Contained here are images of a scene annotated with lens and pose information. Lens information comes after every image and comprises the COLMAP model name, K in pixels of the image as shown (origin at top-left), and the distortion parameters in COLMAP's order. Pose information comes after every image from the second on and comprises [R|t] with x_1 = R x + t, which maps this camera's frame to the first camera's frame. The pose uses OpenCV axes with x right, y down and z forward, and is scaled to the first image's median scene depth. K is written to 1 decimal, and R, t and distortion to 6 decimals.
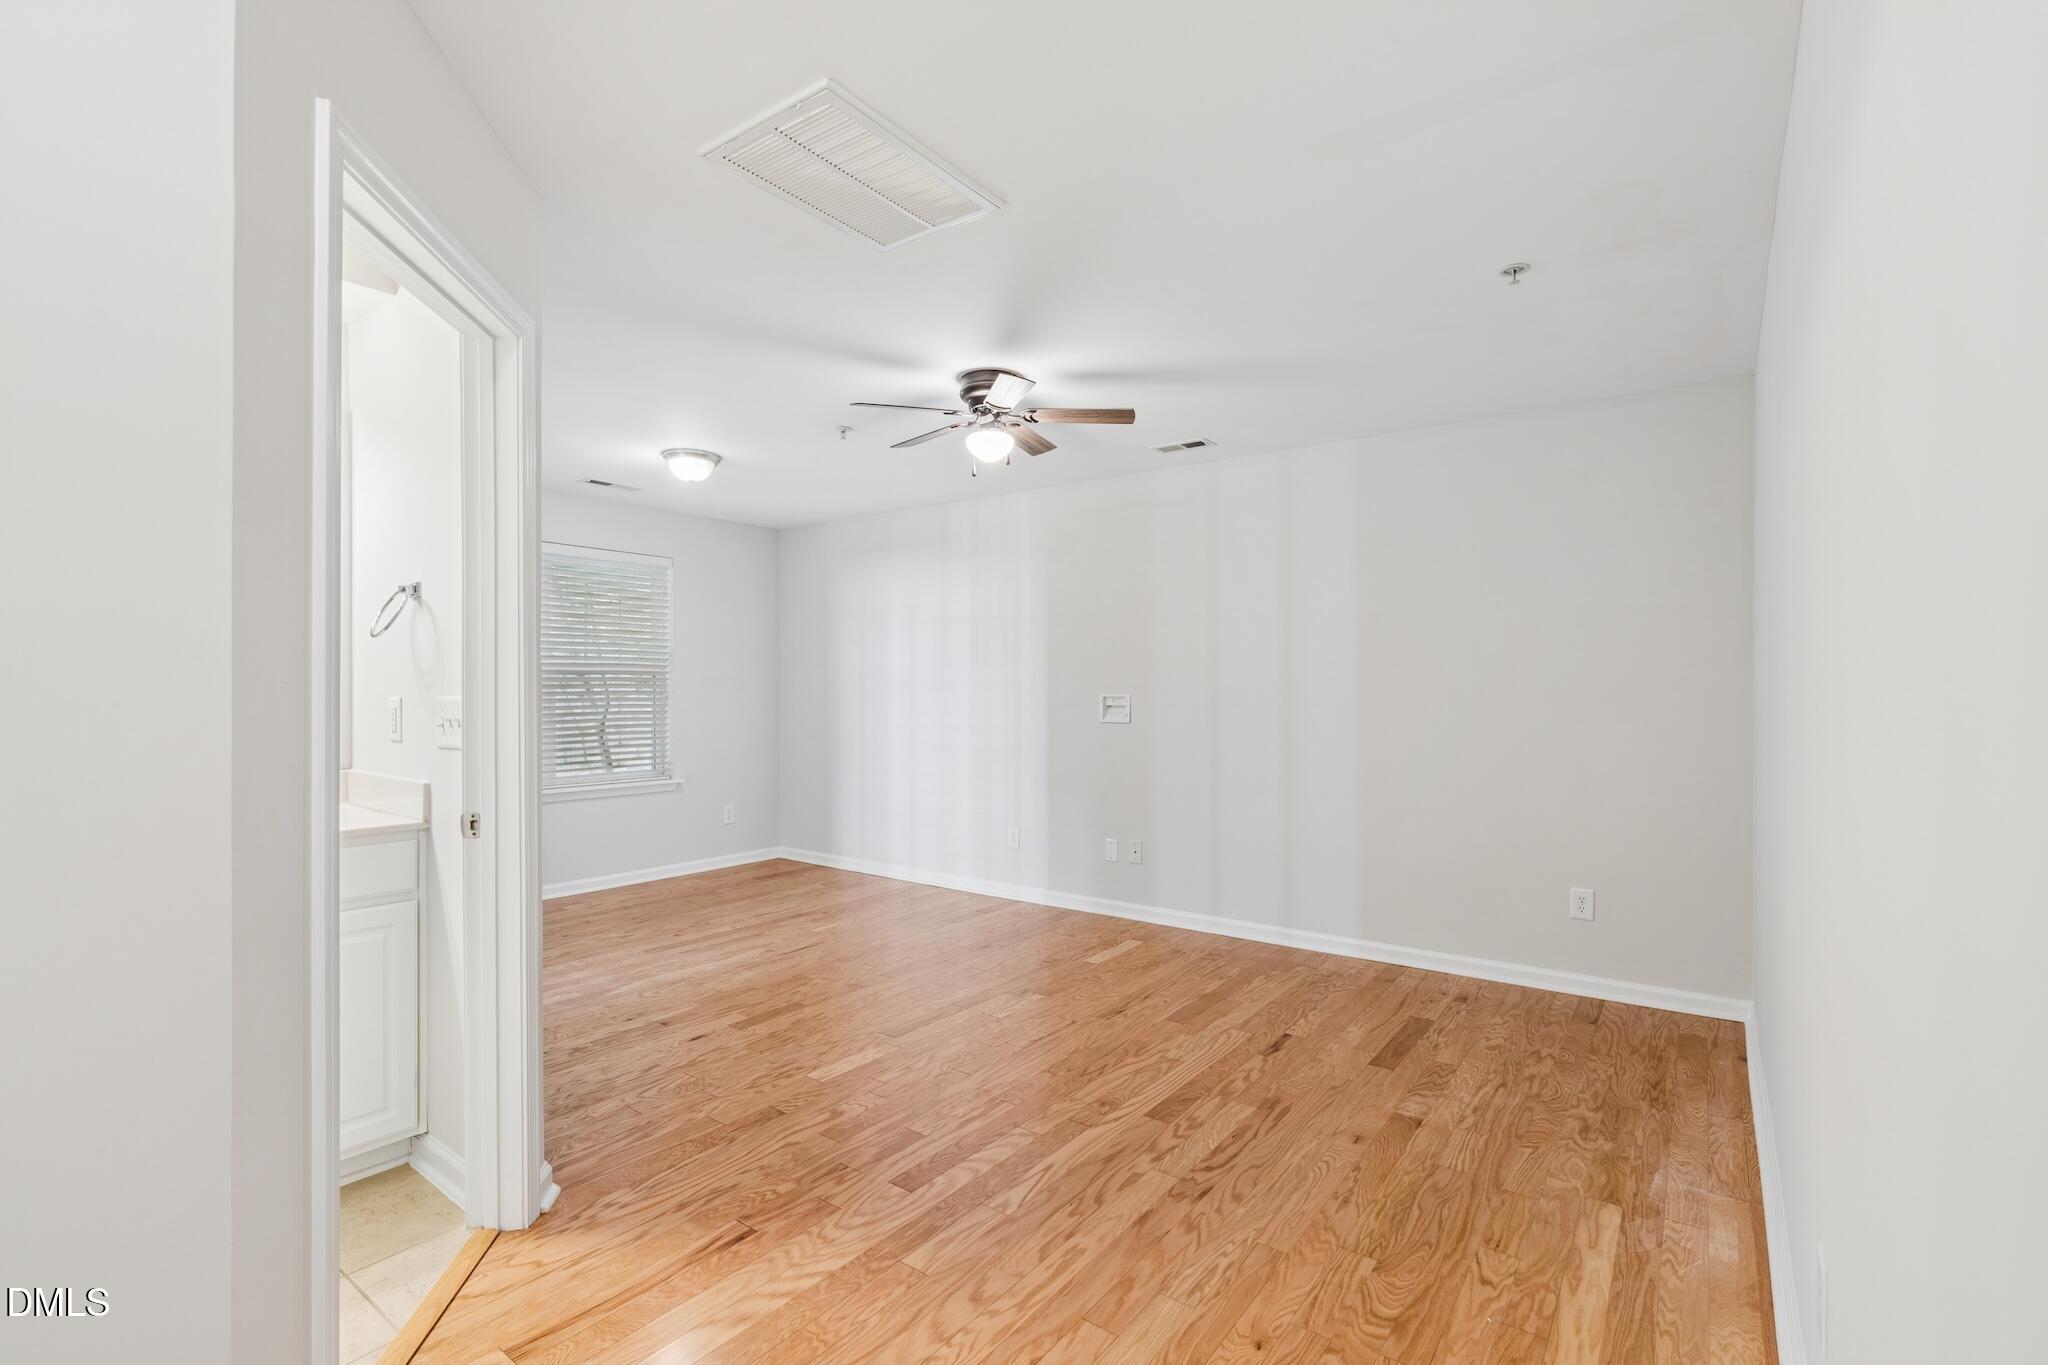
lens RADIAL K [[929.7, 0, 1025.4], [0, 929.7, 684.4], [0, 0, 1]] dist [-0.007619, 0.004198]
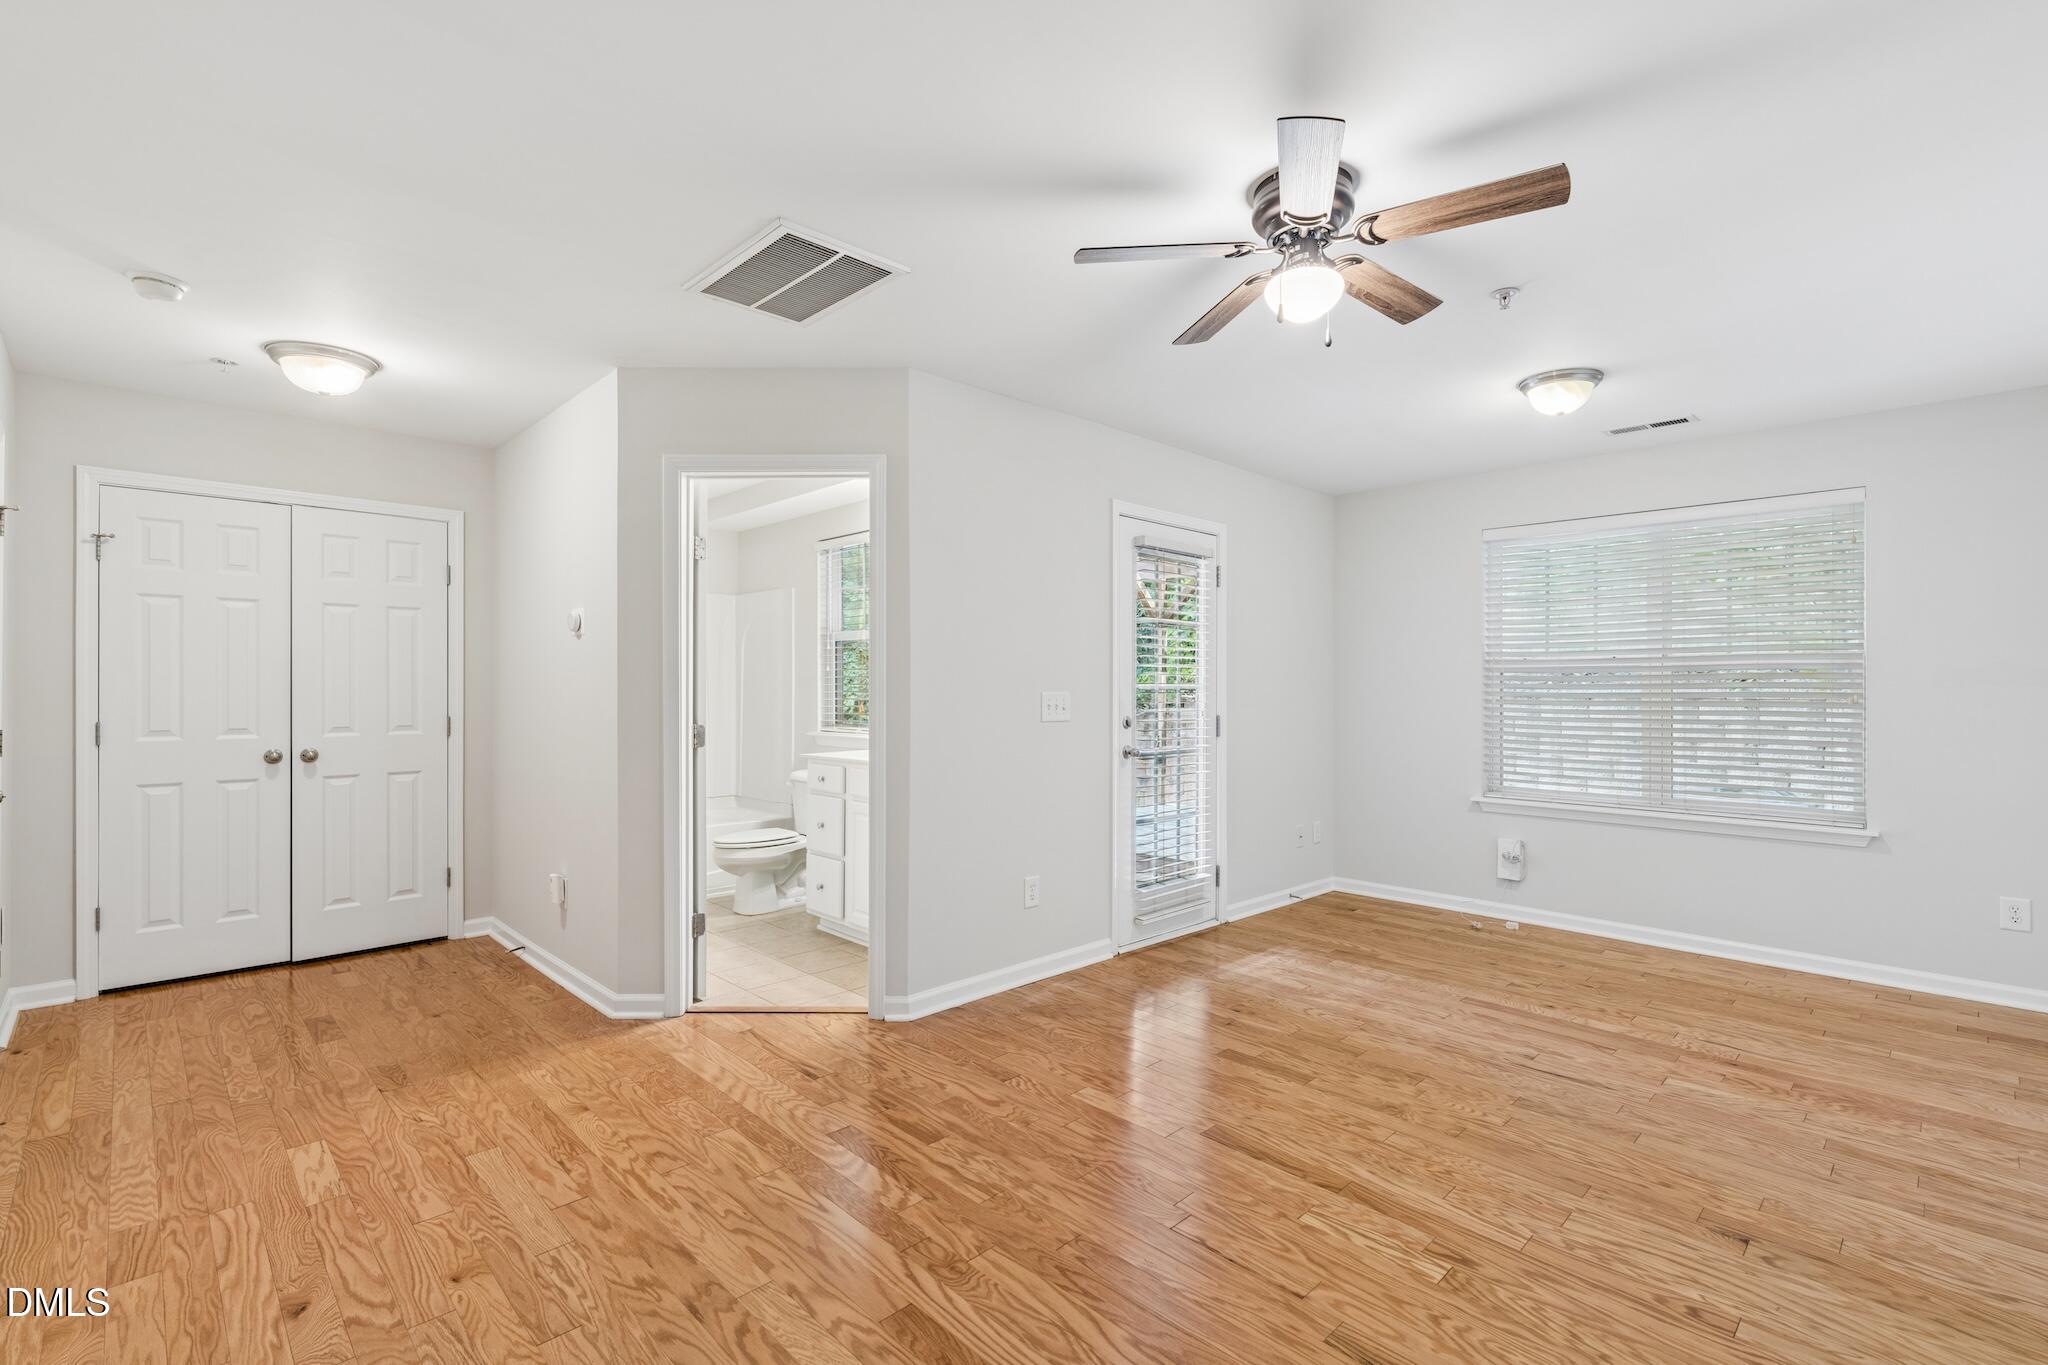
lens RADIAL K [[929.7, 0, 1025.1], [0, 929.7, 687.3], [0, 0, 1]] dist [-0.007619, 0.004198]
pose [[-0.170367, -0.004483, -0.985370, 0.840468], [0.002568, 0.999984, -0.004994, 0.012336], [0.985377, -0.003381, -0.170353, 1.275067]]
